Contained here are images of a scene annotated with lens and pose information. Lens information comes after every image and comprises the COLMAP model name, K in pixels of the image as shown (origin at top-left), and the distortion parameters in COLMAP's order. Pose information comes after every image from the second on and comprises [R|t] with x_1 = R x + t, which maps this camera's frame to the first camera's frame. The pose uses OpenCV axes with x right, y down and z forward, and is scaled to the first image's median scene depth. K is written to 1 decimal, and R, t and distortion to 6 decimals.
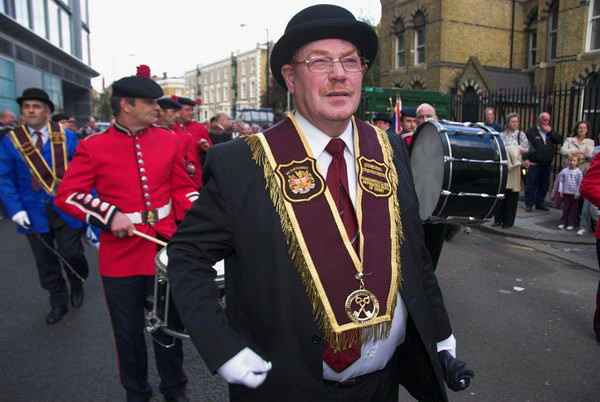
lens RADIAL K [[467.1, 0, 296.9], [0, 467.1, 198.4], [0, 0, 1]] dist [-0.122676, 0.067371]
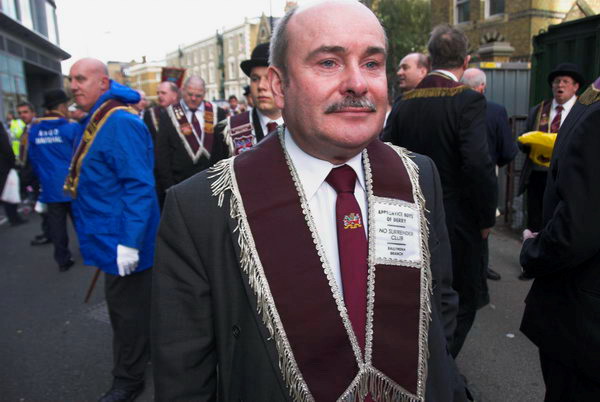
lens RADIAL K [[467.1, 0, 305.9], [0, 467.1, 201.0], [0, 0, 1]] dist [-0.122676, 0.067371]
pose [[0.997788, -0.048456, 0.045517, -0.054681], [0.046305, 0.997812, 0.047185, -0.022005], [-0.047704, -0.044973, 0.997849, 0.152009]]
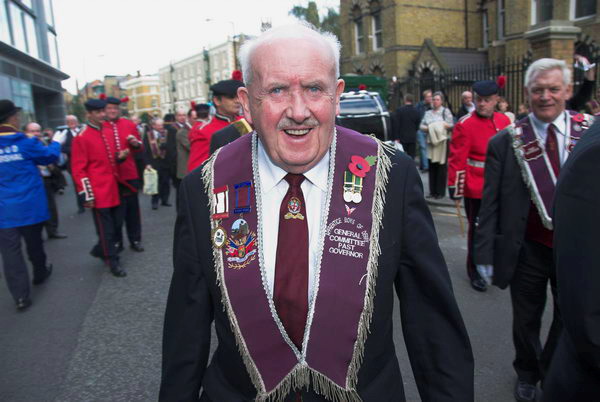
lens RADIAL K [[467.1, 0, 296.6], [0, 467.1, 199.4], [0, 0, 1]] dist [-0.122676, 0.067371]
pose [[0.997448, -0.063839, 0.031956, 0.018264], [0.063074, 0.997711, 0.024396, 0.004094], [-0.033440, -0.022318, 0.999191, -0.018081]]
